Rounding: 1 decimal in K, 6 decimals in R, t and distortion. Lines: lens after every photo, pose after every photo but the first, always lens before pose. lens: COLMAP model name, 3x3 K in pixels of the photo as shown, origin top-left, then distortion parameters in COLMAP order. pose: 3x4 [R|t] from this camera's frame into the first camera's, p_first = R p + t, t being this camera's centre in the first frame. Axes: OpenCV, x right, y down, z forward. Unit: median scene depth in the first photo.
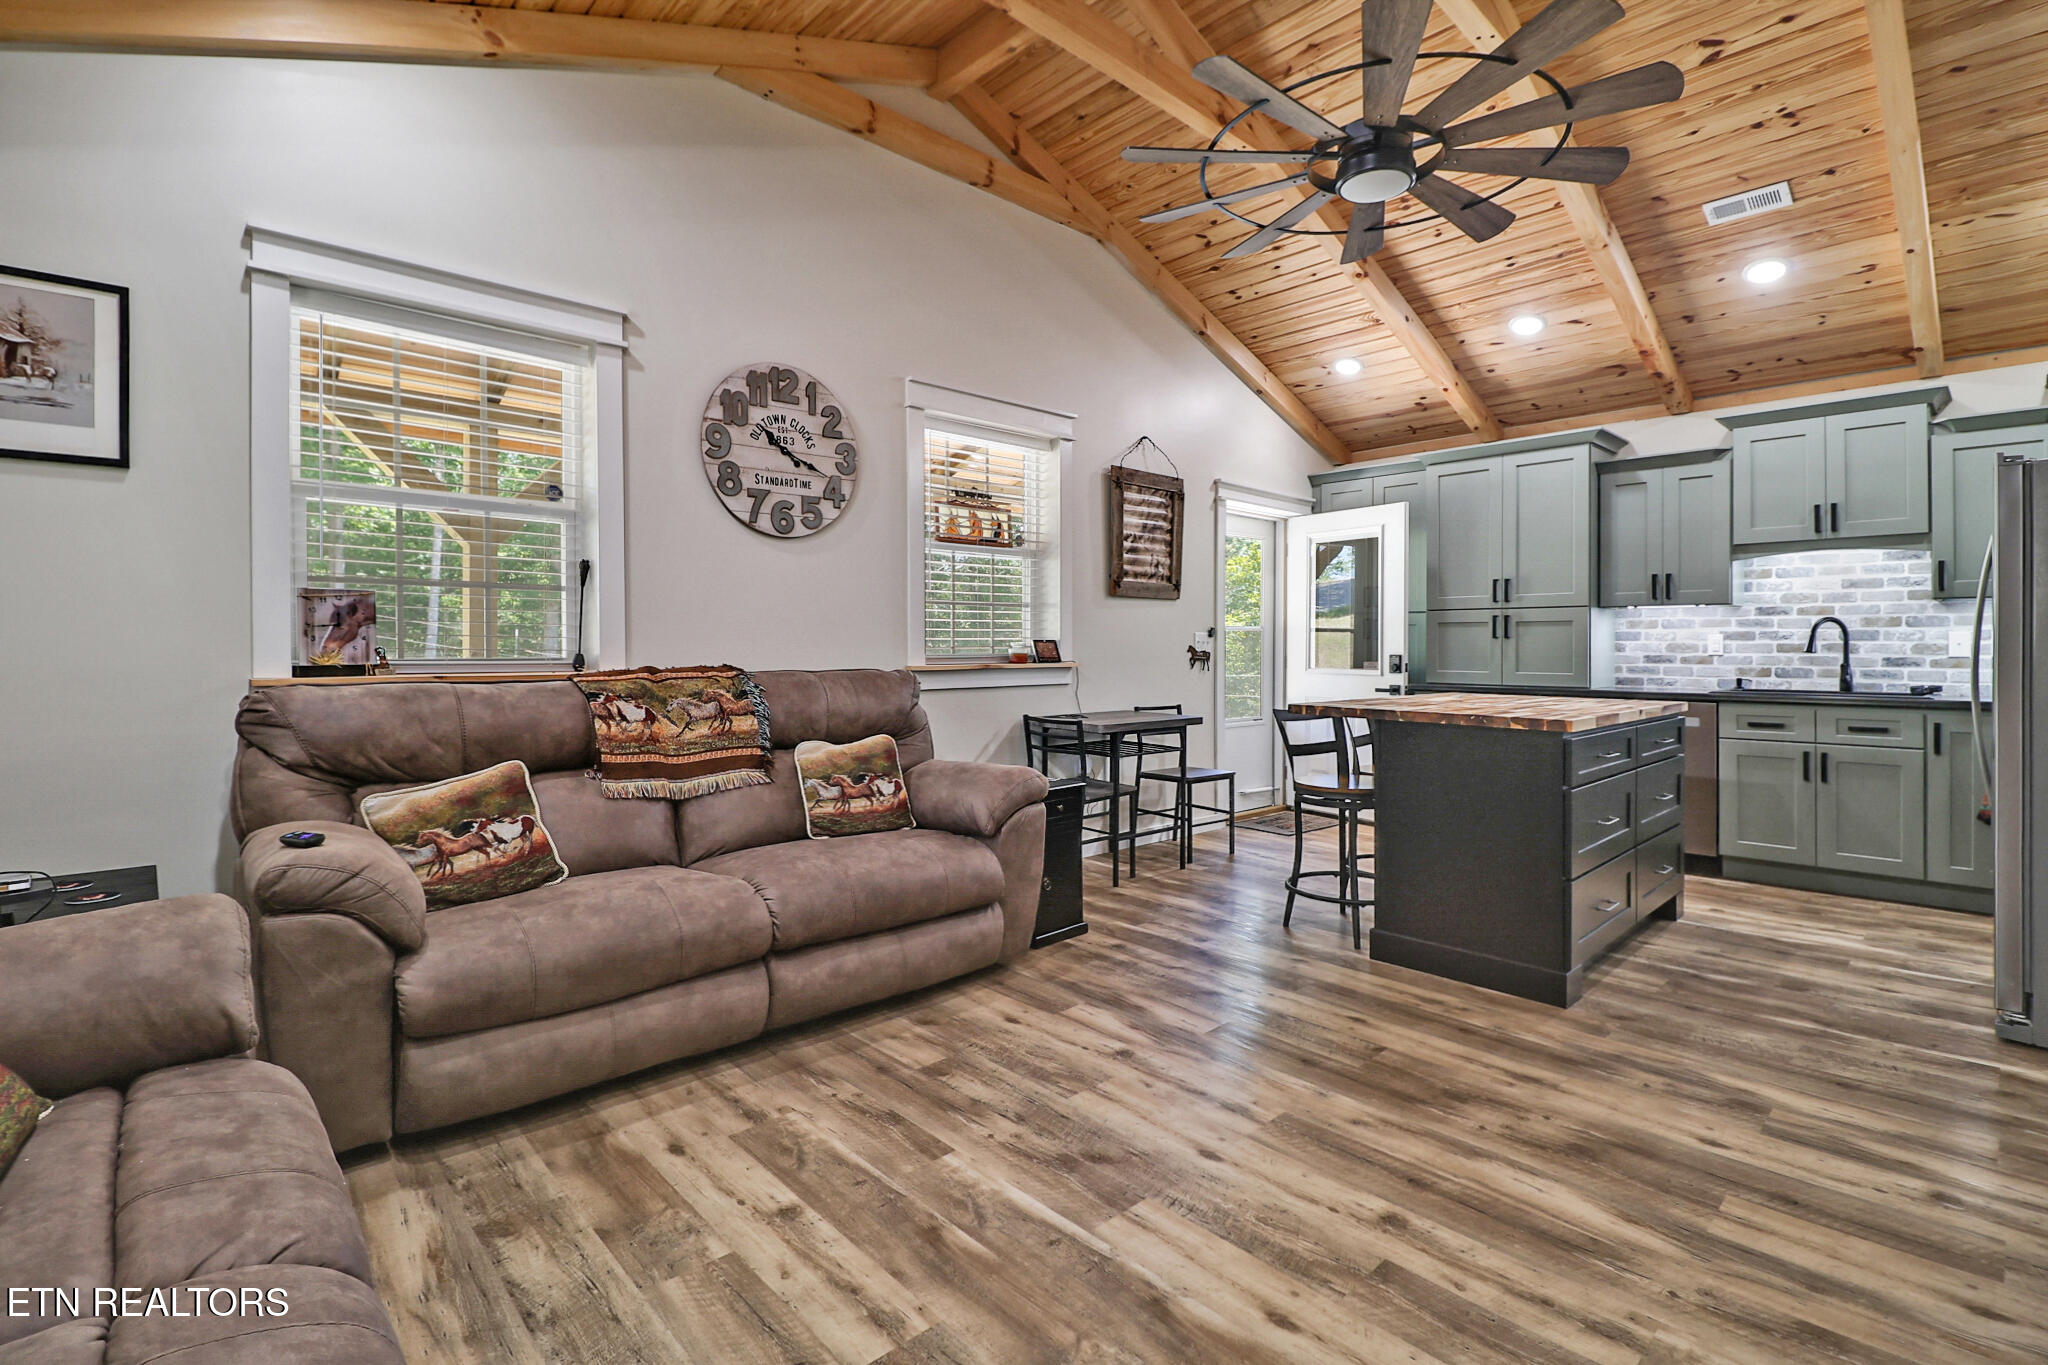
lens RADIAL K [[942.7, 0, 997.8], [0, 942.7, 644.8], [0, 0, 1]] dist [-0.001262, -0.011939]
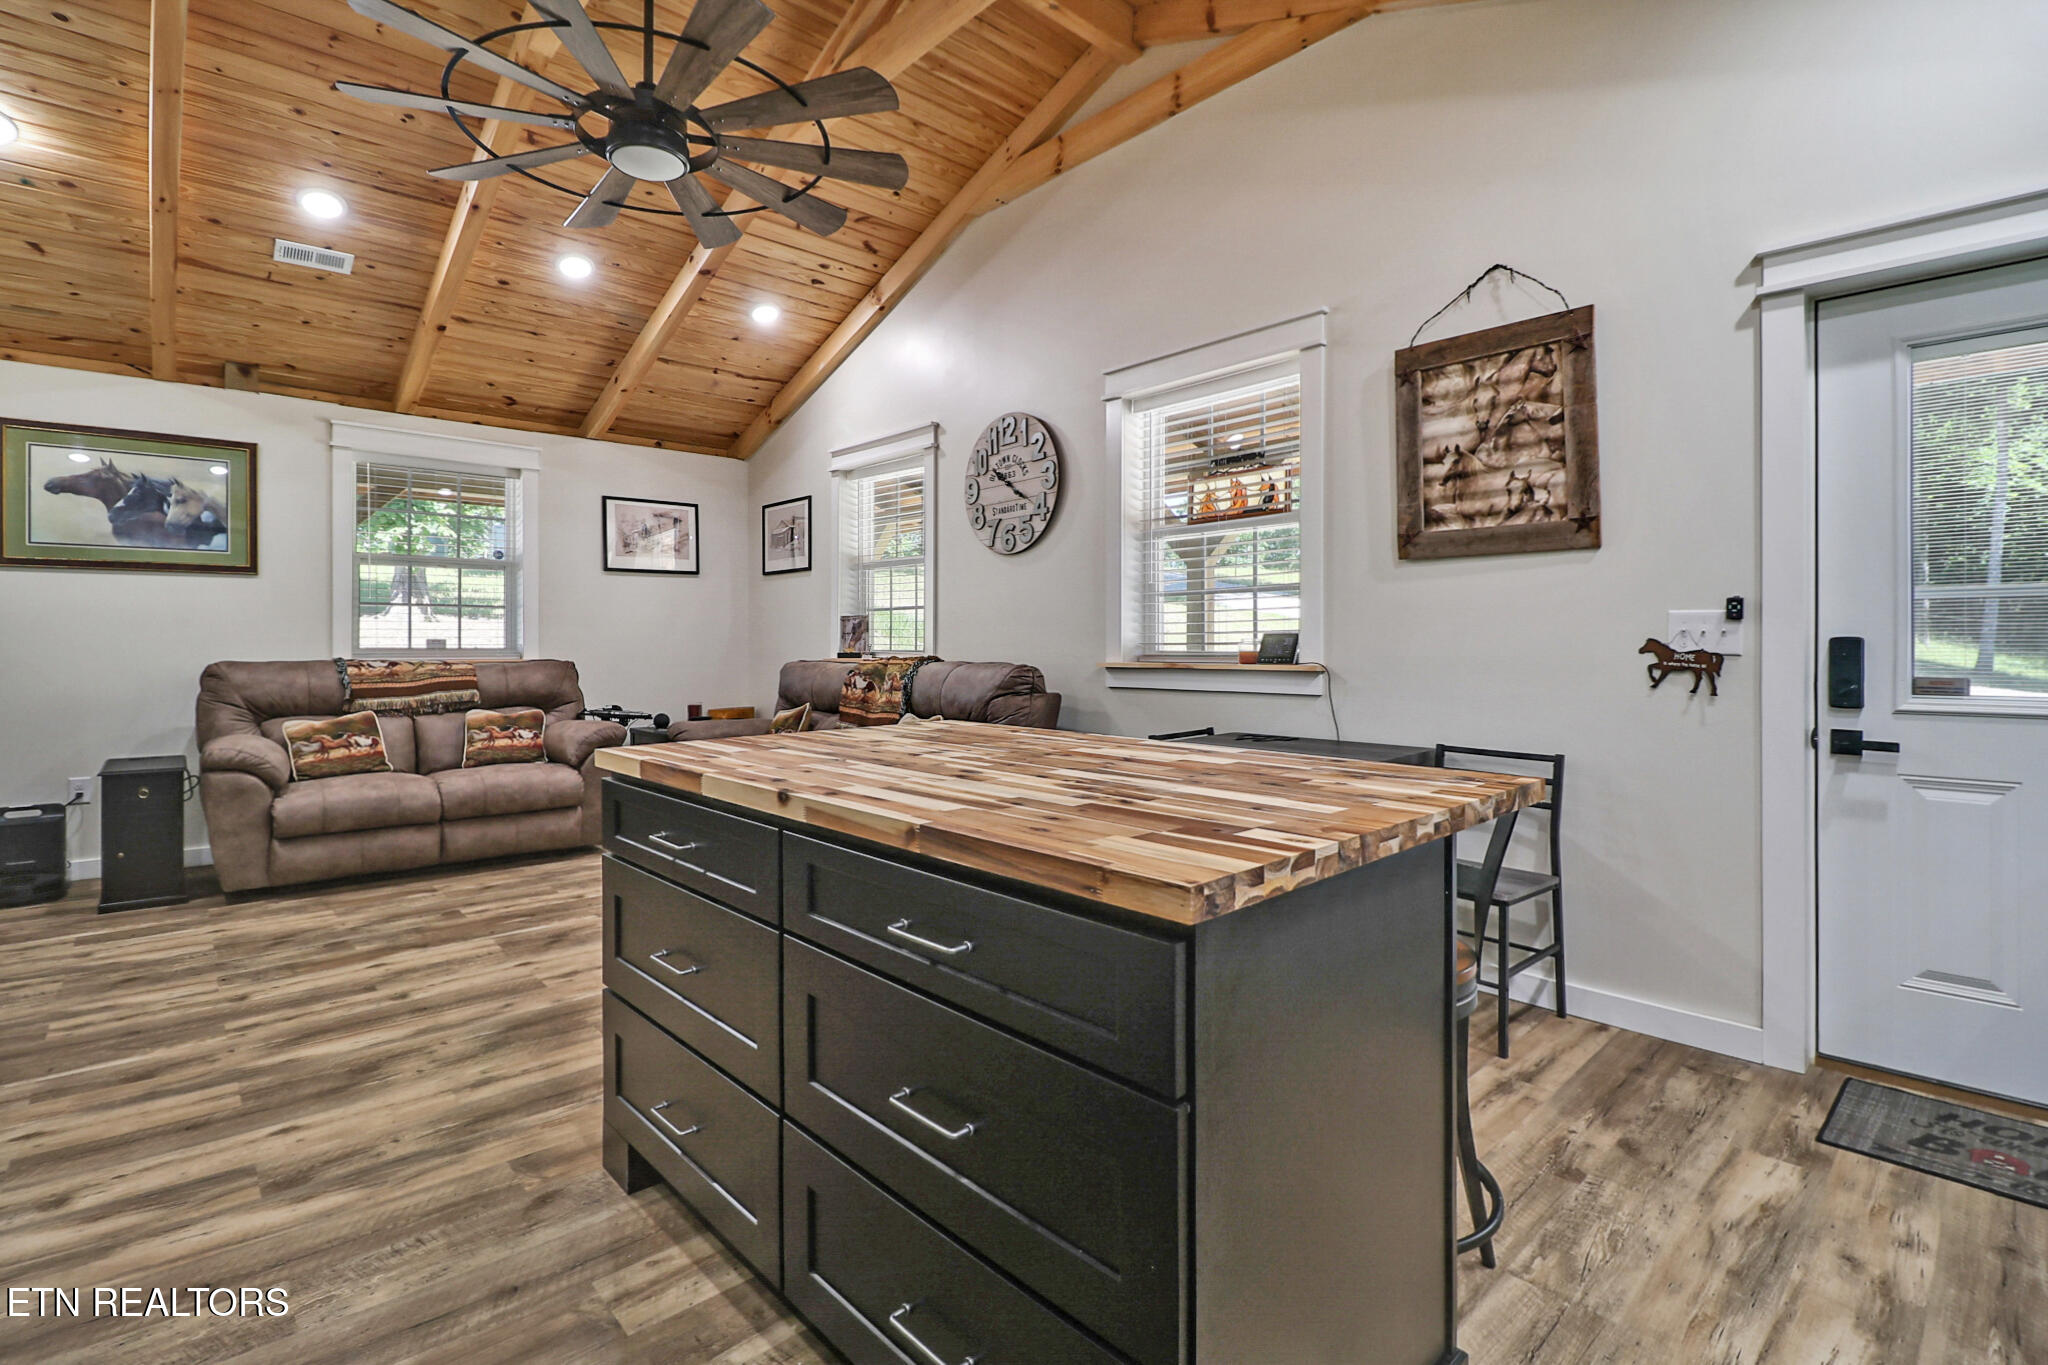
lens RADIAL K [[942.7, 0, 1020.7], [0, 942.7, 644.6], [0, 0, 1]] dist [-0.001262, -0.011939]
pose [[0.011934, -0.001402, -0.999928, 0.979751], [0.004194, 0.999990, -0.001353, 0.005241], [0.999920, -0.004177, 0.011940, 0.979635]]
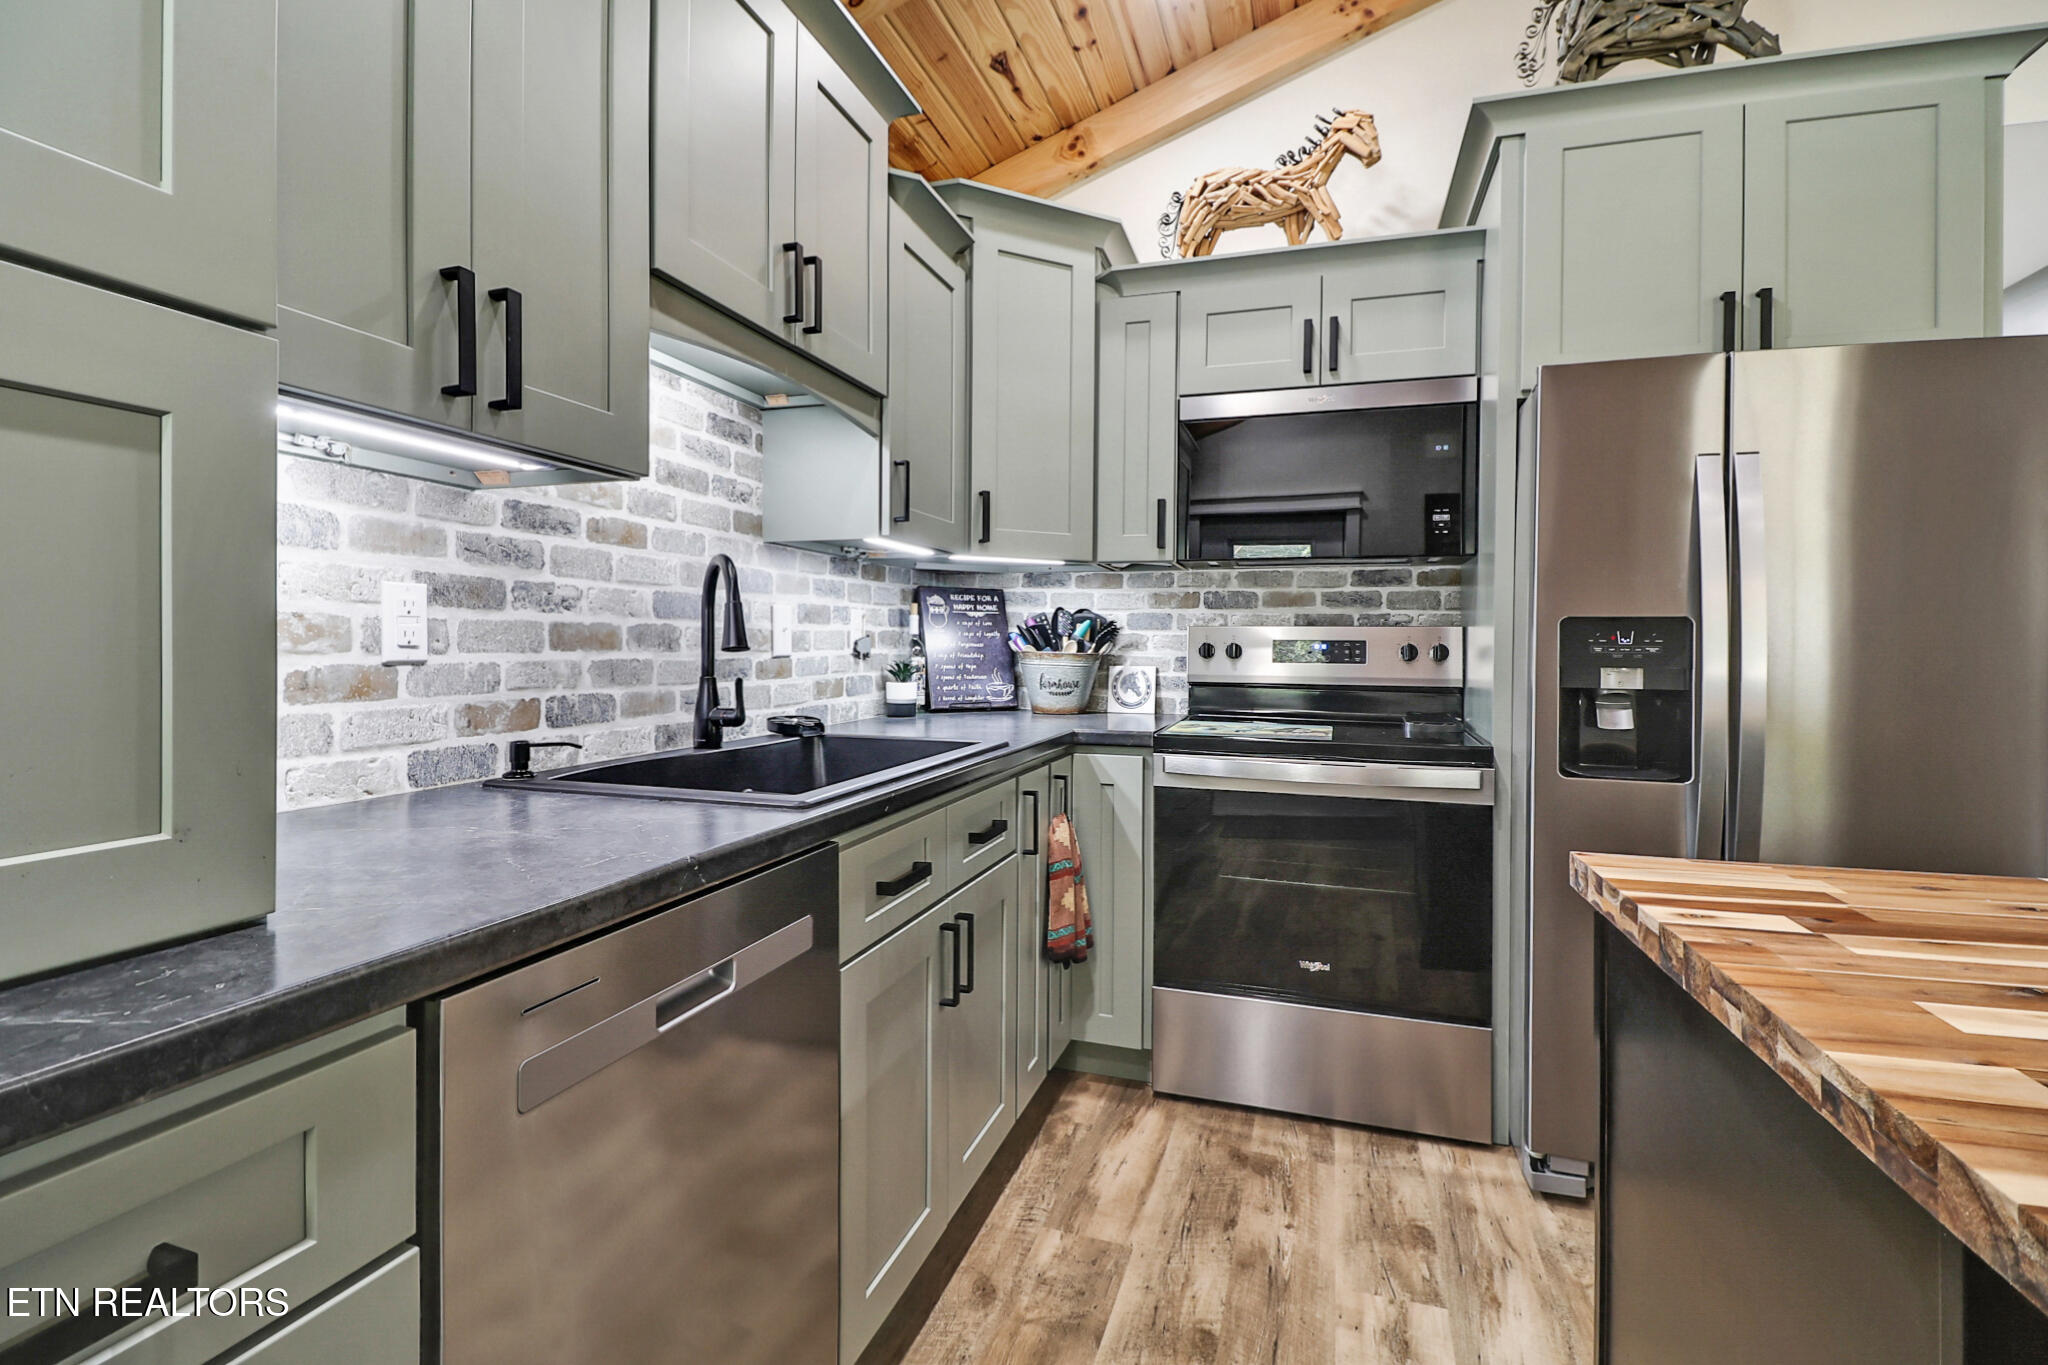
lens RADIAL K [[942.7, 0, 1013.0], [0, 942.7, 655.6], [0, 0, 1]] dist [-0.001262, -0.011939]
pose [[-0.489871, -0.017837, 0.871612, 0.602580], [-0.014459, 0.999819, 0.012335, 0.004975], [-0.871675, -0.006560, -0.490041, 1.297453]]
